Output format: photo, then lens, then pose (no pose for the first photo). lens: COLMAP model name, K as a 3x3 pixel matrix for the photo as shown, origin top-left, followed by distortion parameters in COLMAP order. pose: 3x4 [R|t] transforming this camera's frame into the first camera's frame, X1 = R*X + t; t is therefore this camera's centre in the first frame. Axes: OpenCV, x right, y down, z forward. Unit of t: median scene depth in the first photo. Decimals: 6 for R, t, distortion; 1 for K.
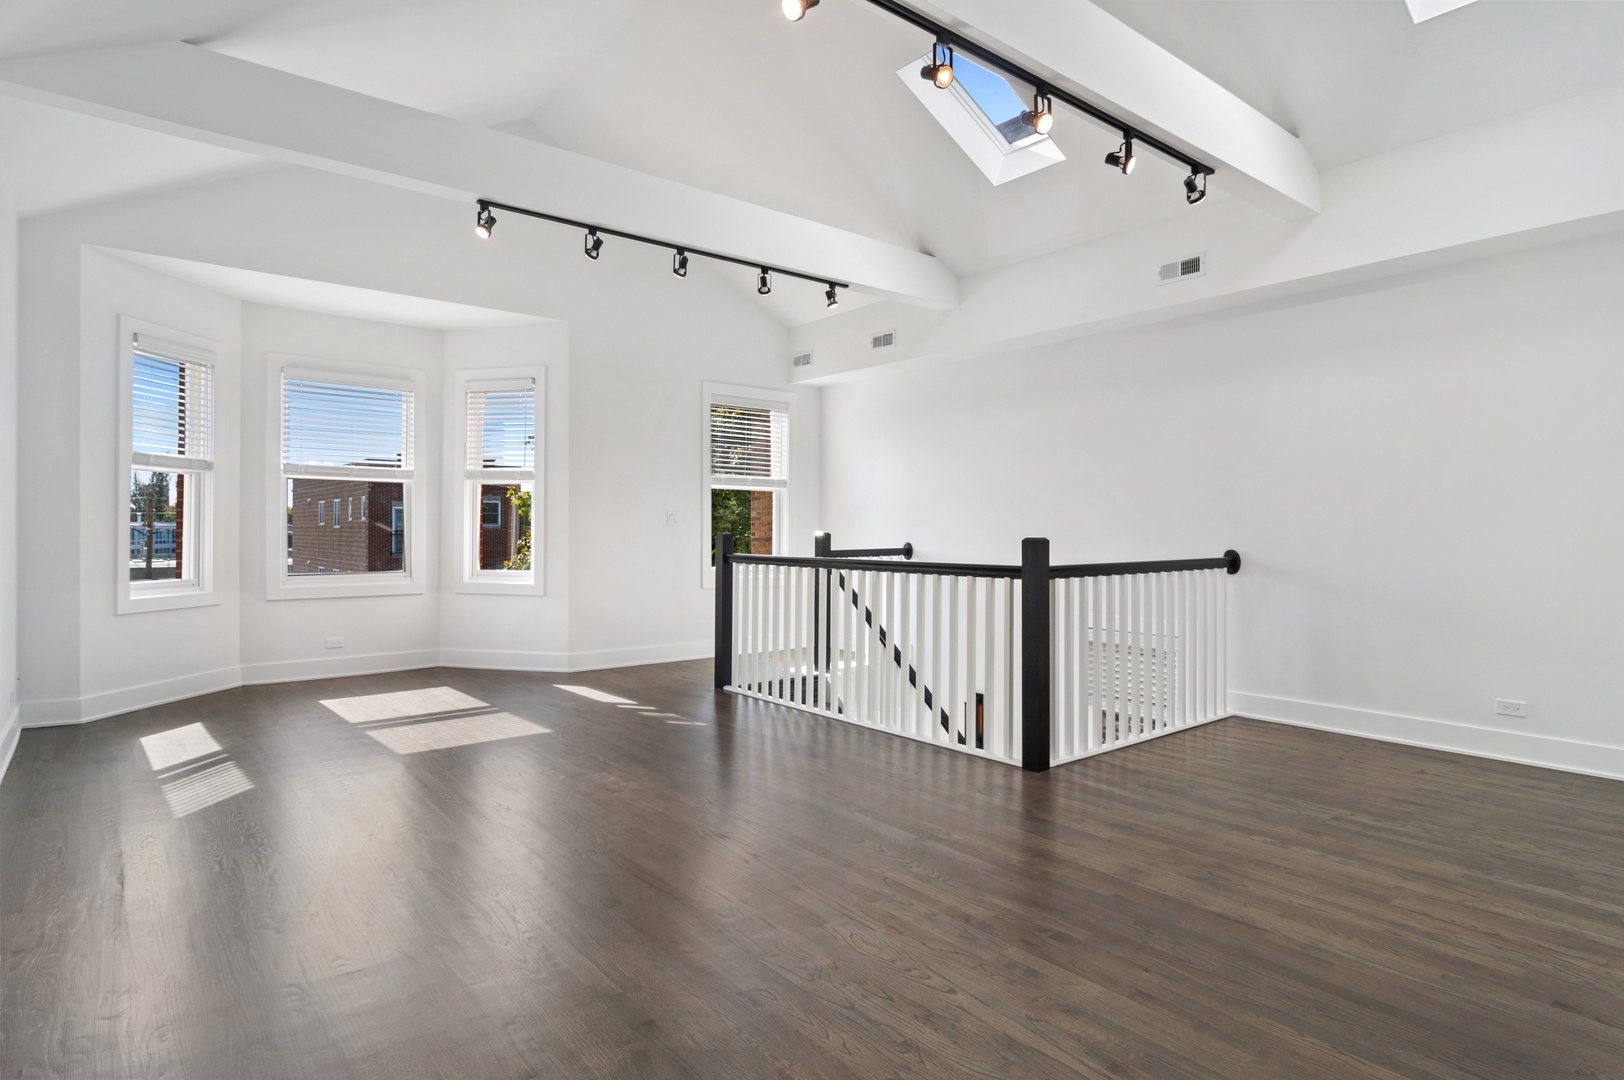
lens RADIAL K [[877.3, 0, 805.1], [0, 877.3, 533.0], [0, 0, 1]] dist [-0.003112, 0.001936]
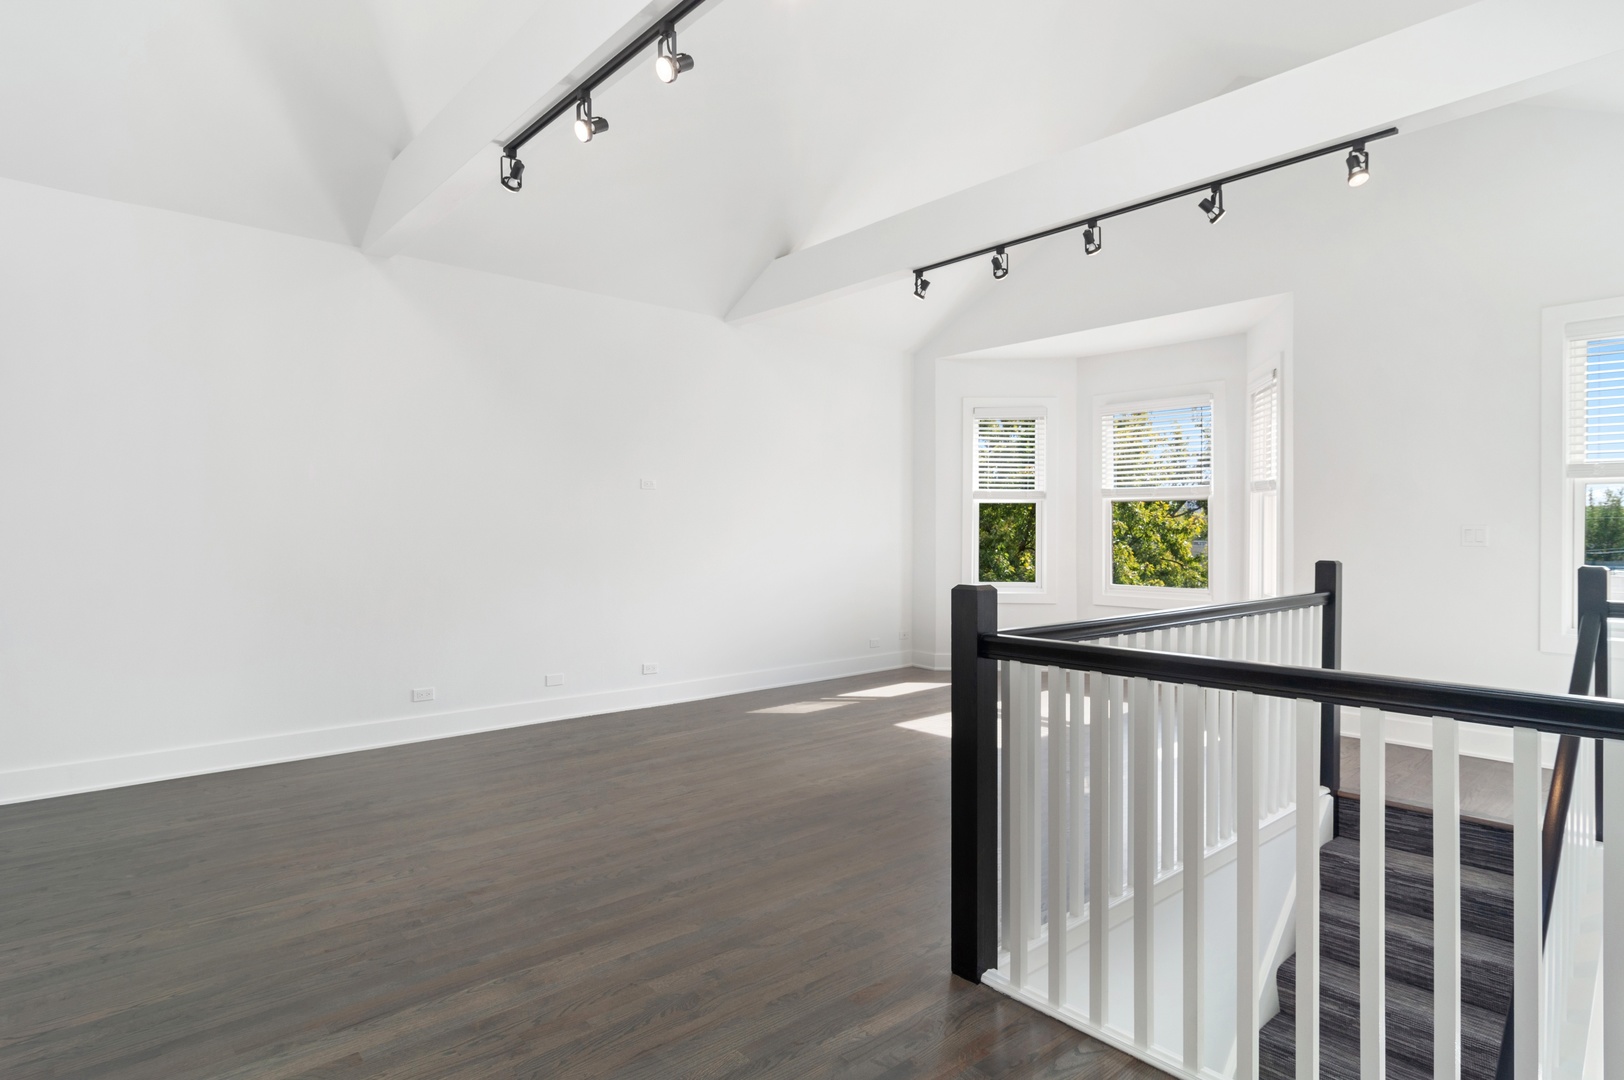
lens RADIAL K [[877.3, 0, 810.3], [0, 877.3, 533.4], [0, 0, 1]] dist [-0.003112, 0.001936]
pose [[0.044535, 0.002365, -0.999005, 1.227548], [-0.005554, 0.999982, 0.002119, -0.043931], [0.998992, 0.005454, 0.044548, 1.237390]]
